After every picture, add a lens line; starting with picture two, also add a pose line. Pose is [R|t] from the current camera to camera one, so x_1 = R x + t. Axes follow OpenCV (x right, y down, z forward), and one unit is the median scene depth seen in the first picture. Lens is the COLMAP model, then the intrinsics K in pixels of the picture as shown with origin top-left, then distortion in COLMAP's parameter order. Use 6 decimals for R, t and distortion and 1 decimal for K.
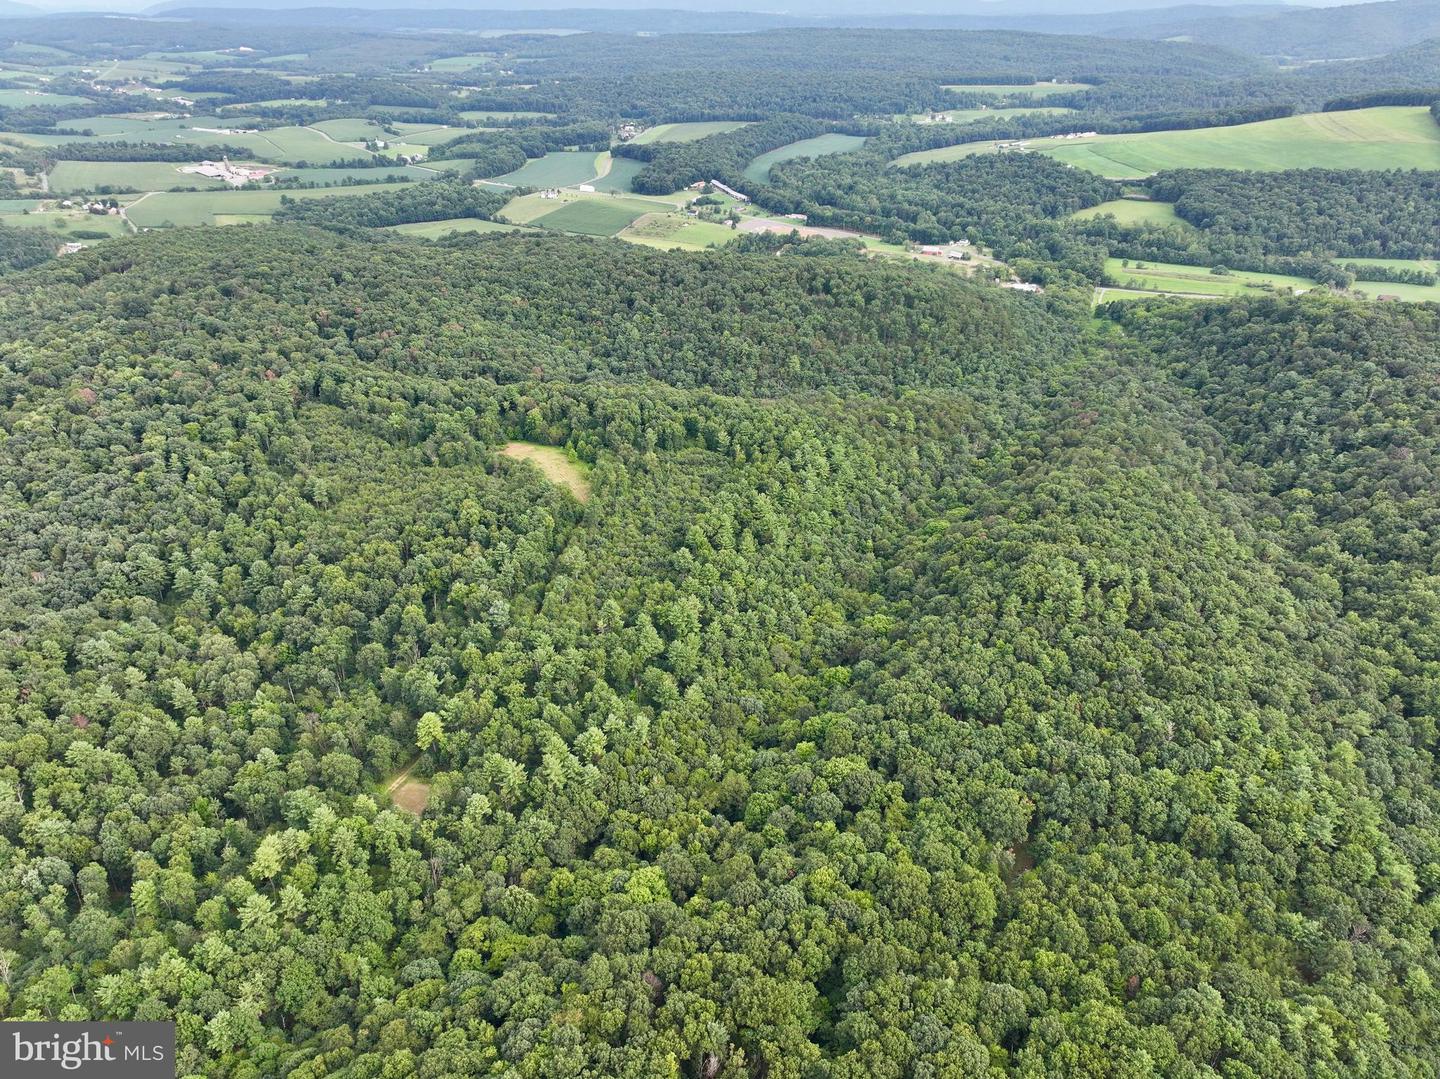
lens RADIAL K [[1007.7, 0, 723.1], [0, 1007.7, 539.5], [0, 0, 1]] dist [-0.006960, 0.025004]
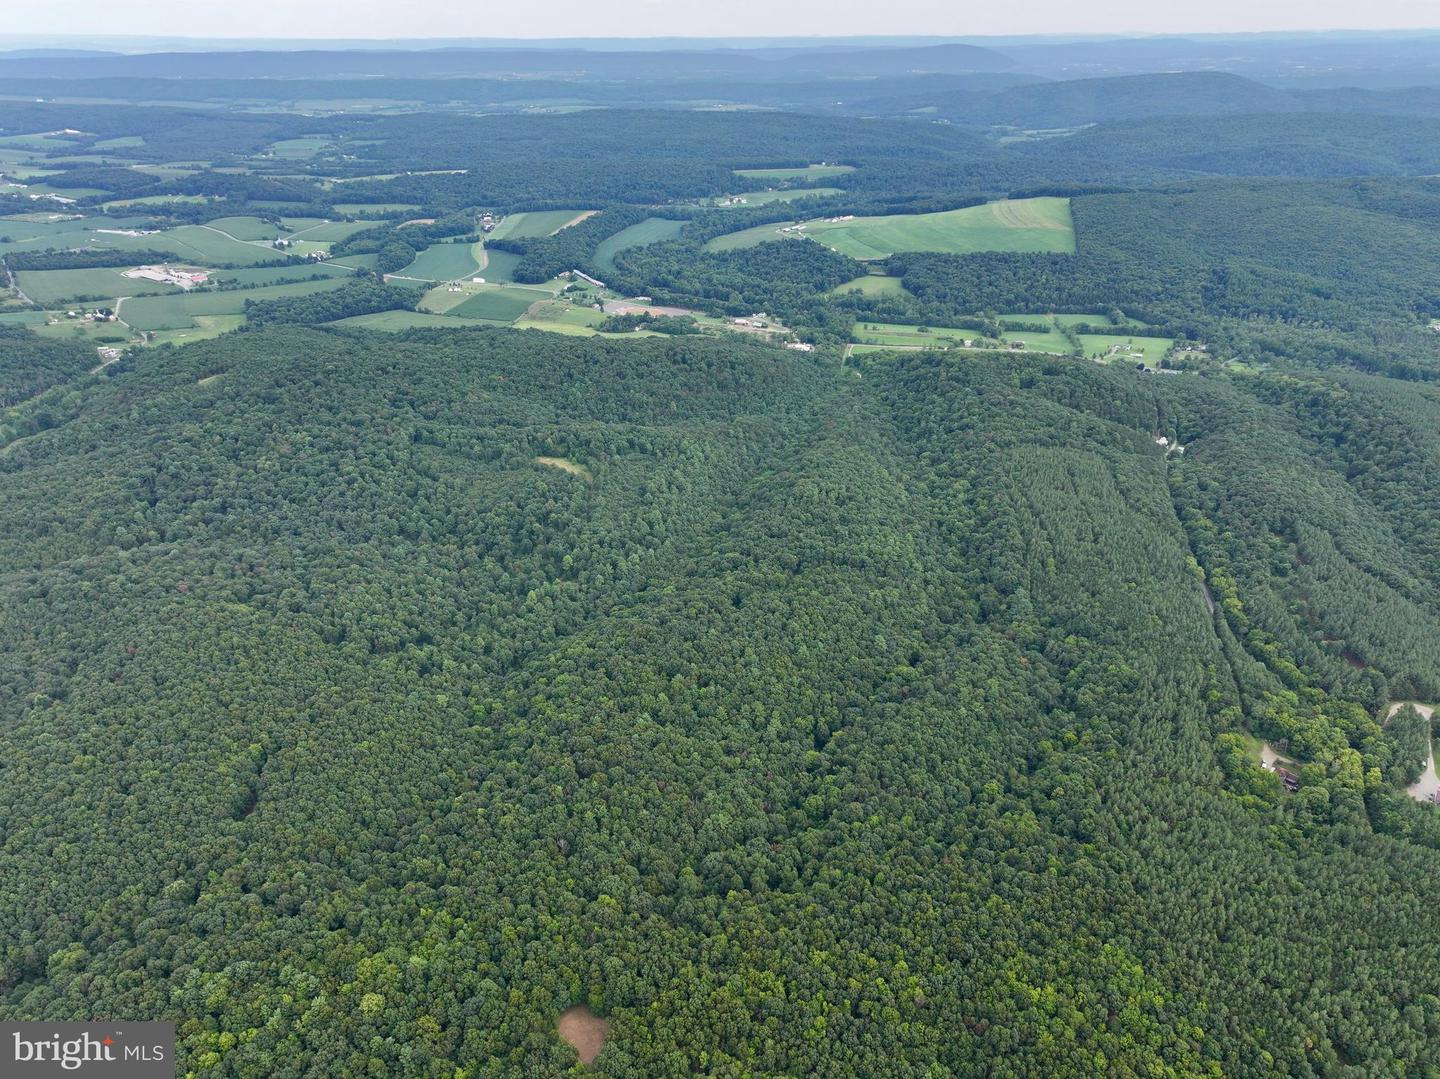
lens RADIAL K [[1007.7, 0, 723.1], [0, 1007.7, 539.5], [0, 0, 1]] dist [-0.006960, 0.025004]
pose [[0.982547, -0.083437, 0.166252, -0.089268], [0.088901, 0.995709, -0.025683, 0.063848], [-0.163395, 0.040015, 0.985749, -0.428423]]
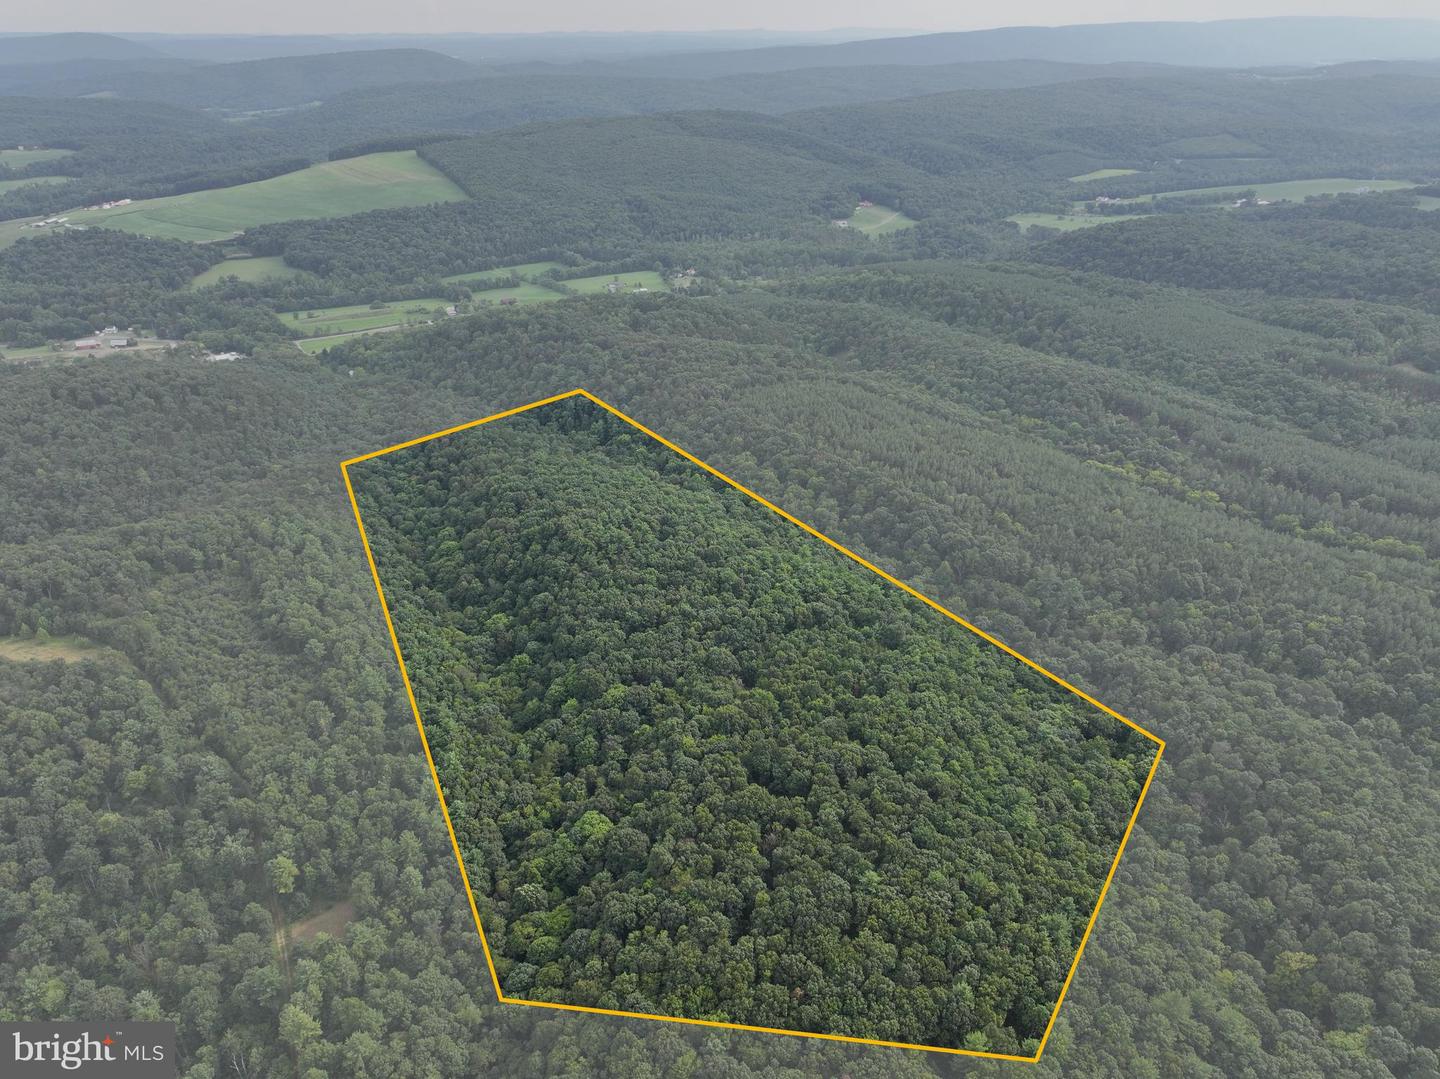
lens RADIAL K [[1007.7, 0, 723.1], [0, 1007.7, 539.5], [0, 0, 1]] dist [-0.006960, 0.025004]
pose [[0.599068, -0.357466, 0.716474, -0.172859], [0.384434, 0.913339, 0.134248, -0.021950], [-0.702373, 0.195013, 0.684575, -0.014035]]
